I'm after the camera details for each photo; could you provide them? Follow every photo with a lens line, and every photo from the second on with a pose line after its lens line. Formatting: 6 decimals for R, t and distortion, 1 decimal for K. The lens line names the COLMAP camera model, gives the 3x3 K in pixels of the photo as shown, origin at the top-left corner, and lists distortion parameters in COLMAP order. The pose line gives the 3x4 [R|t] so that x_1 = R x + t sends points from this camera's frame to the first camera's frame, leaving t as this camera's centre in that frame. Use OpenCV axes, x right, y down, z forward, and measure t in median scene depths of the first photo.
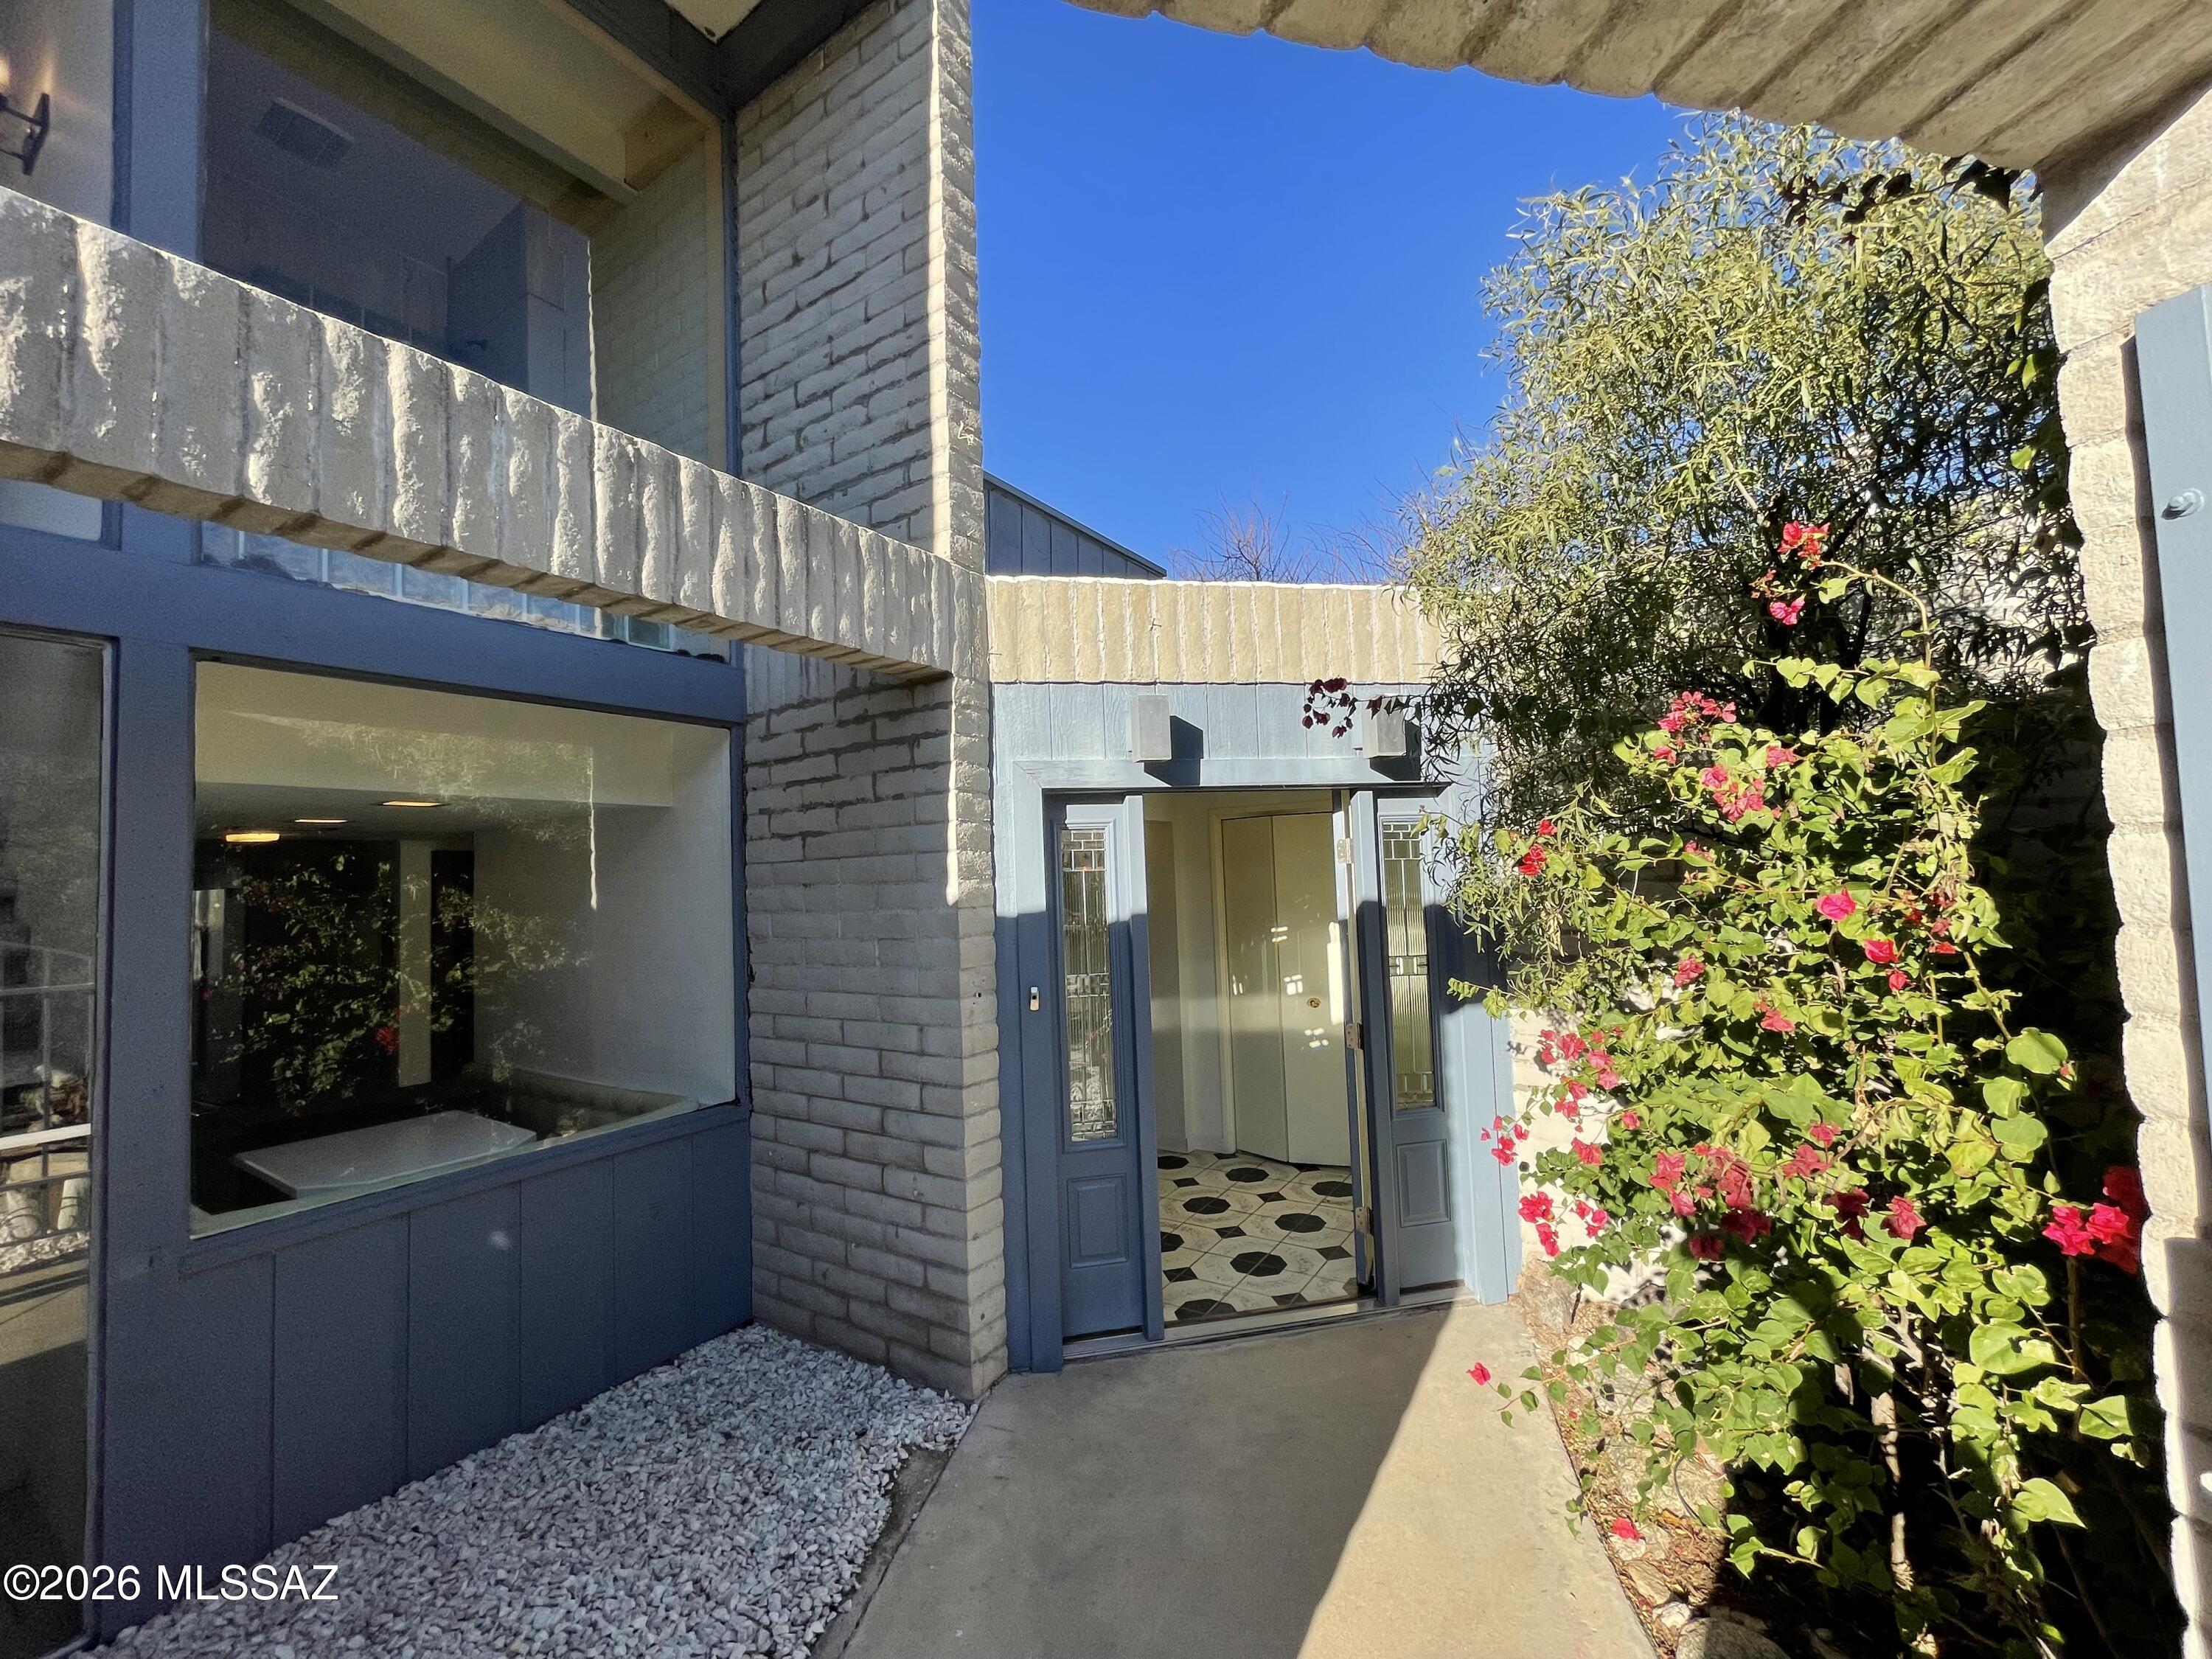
lens RADIAL K [[894.5, 0, 1104.8], [0, 894.5, 831.5], [0, 0, 1]] dist [0.001160, 0.000226]
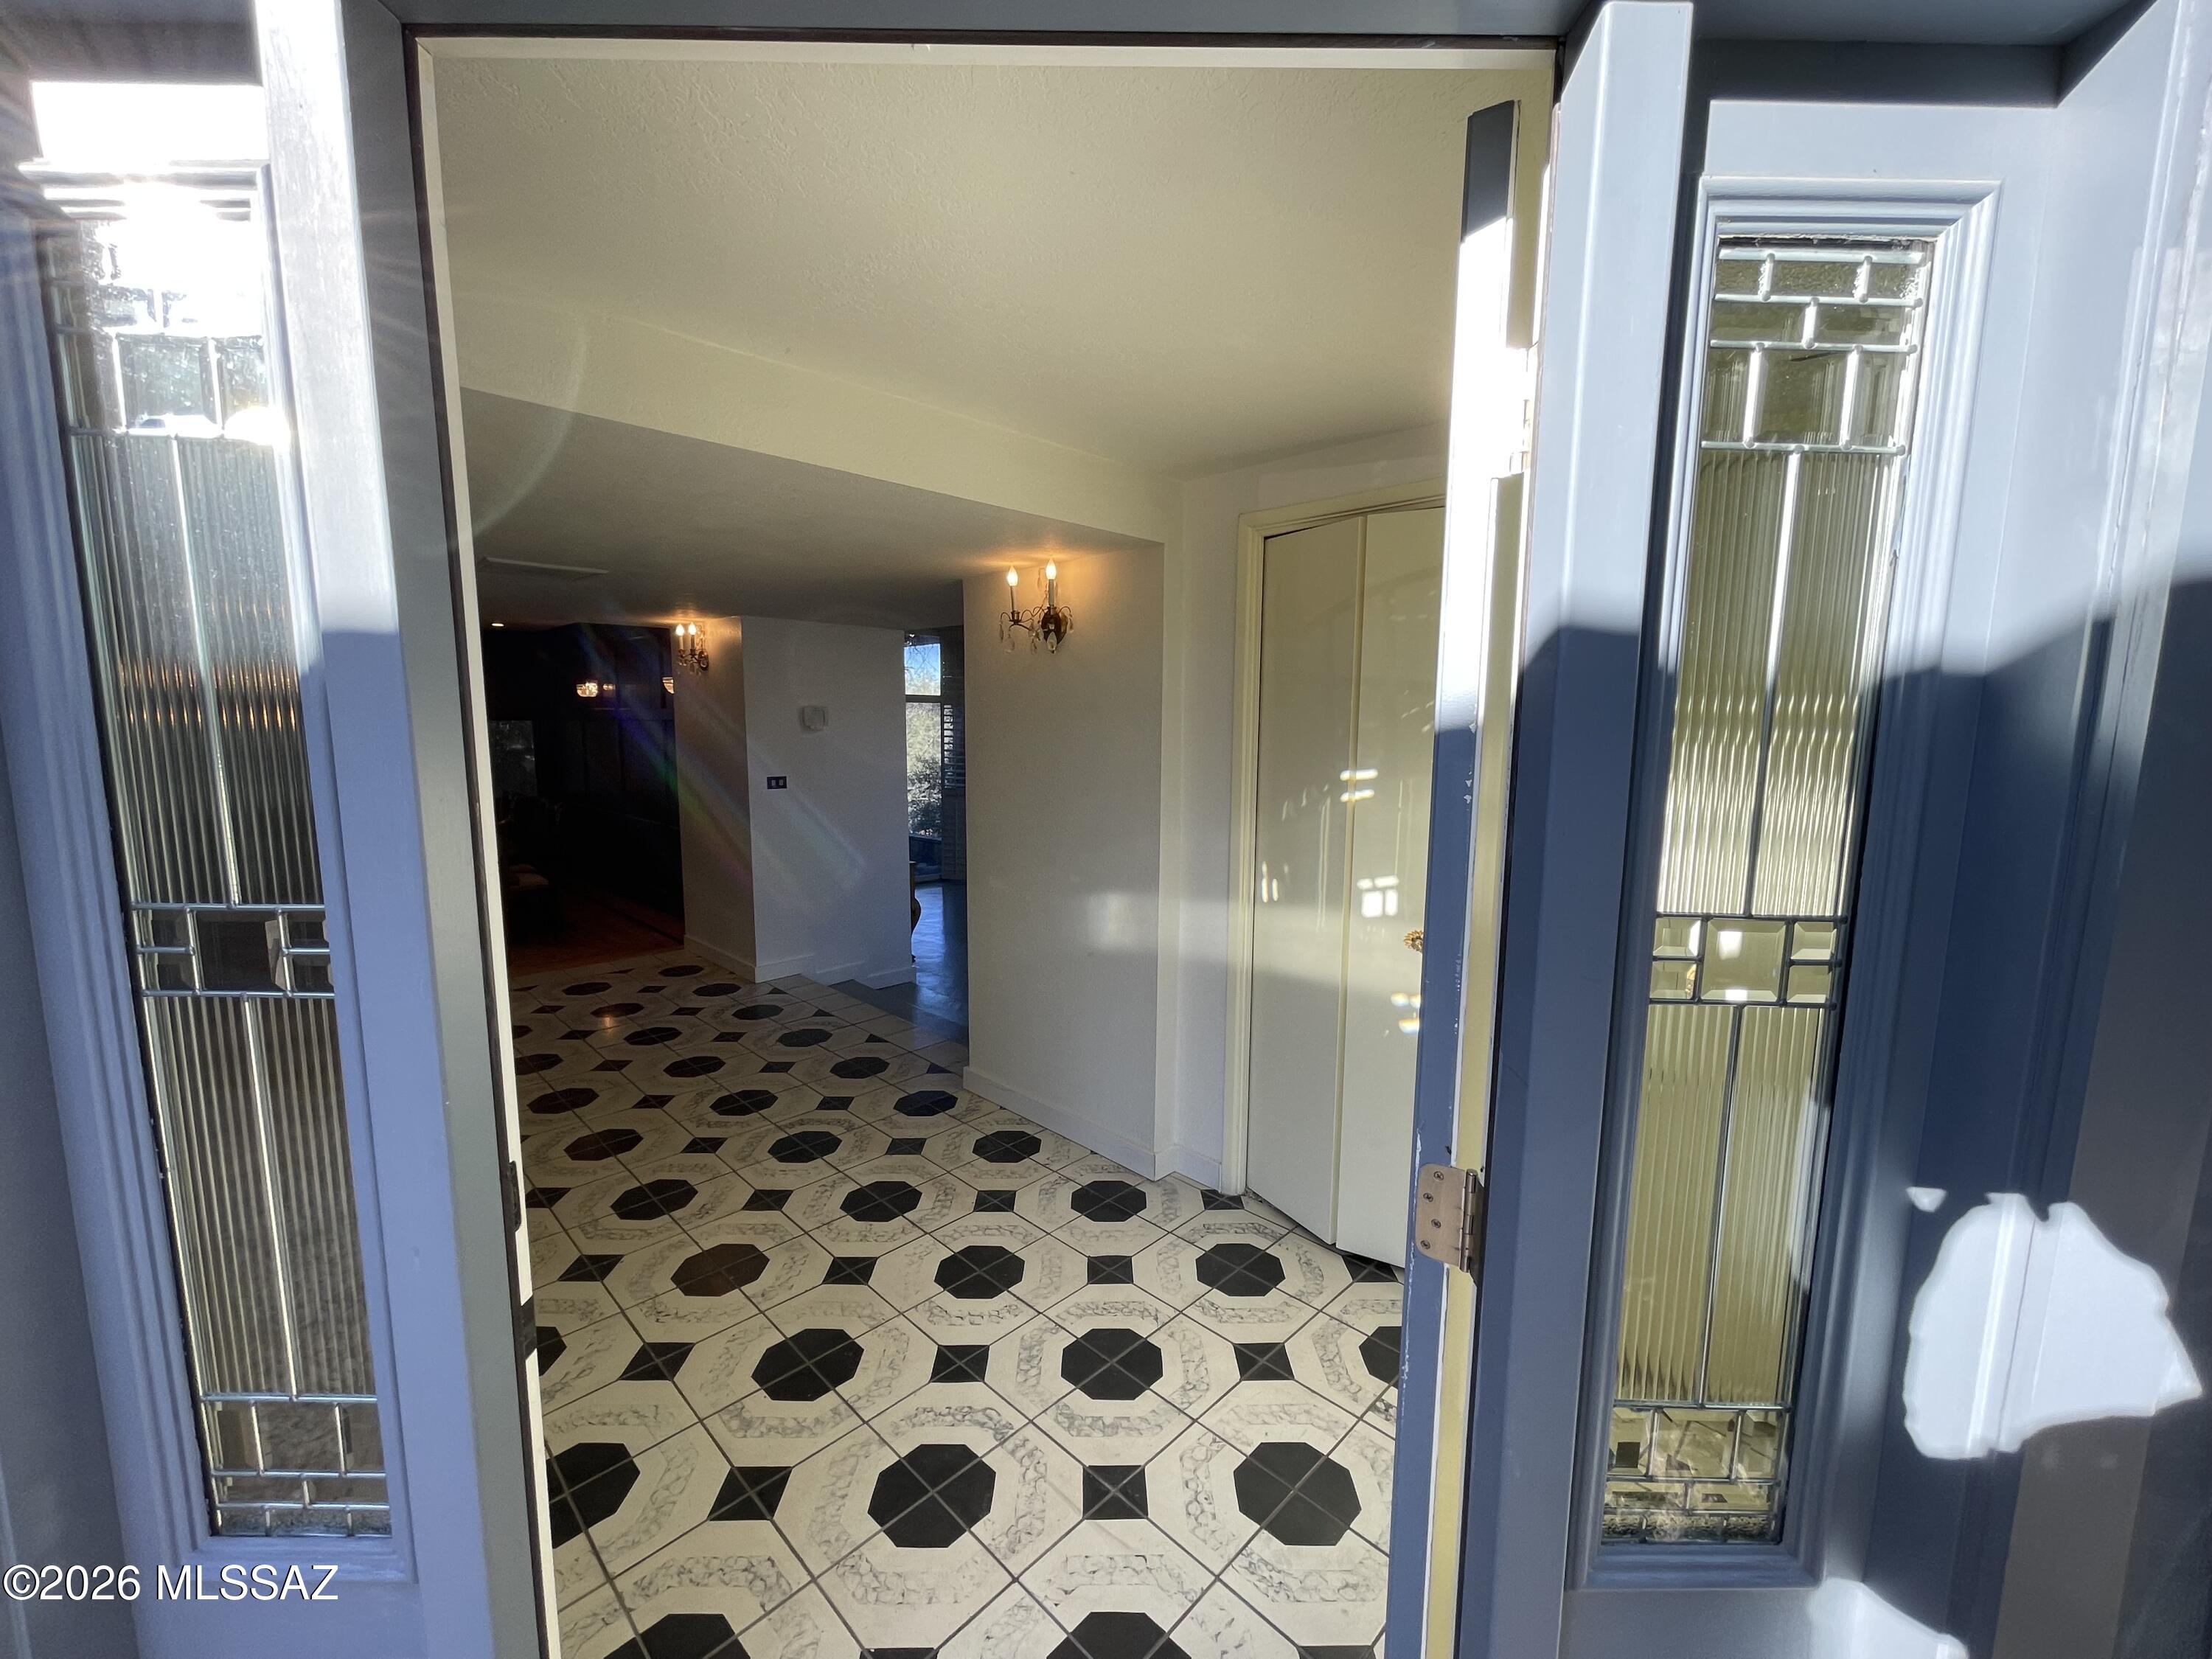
lens RADIAL K [[894.5, 0, 1106.1], [0, 894.5, 832.6], [0, 0, 1]] dist [0.001160, 0.000226]
pose [[0.980286, 0.066565, -0.186031, 0.157779], [-0.032578, 0.983108, 0.180102, 0.061401], [0.194877, -0.170491, 0.965896, 0.536181]]
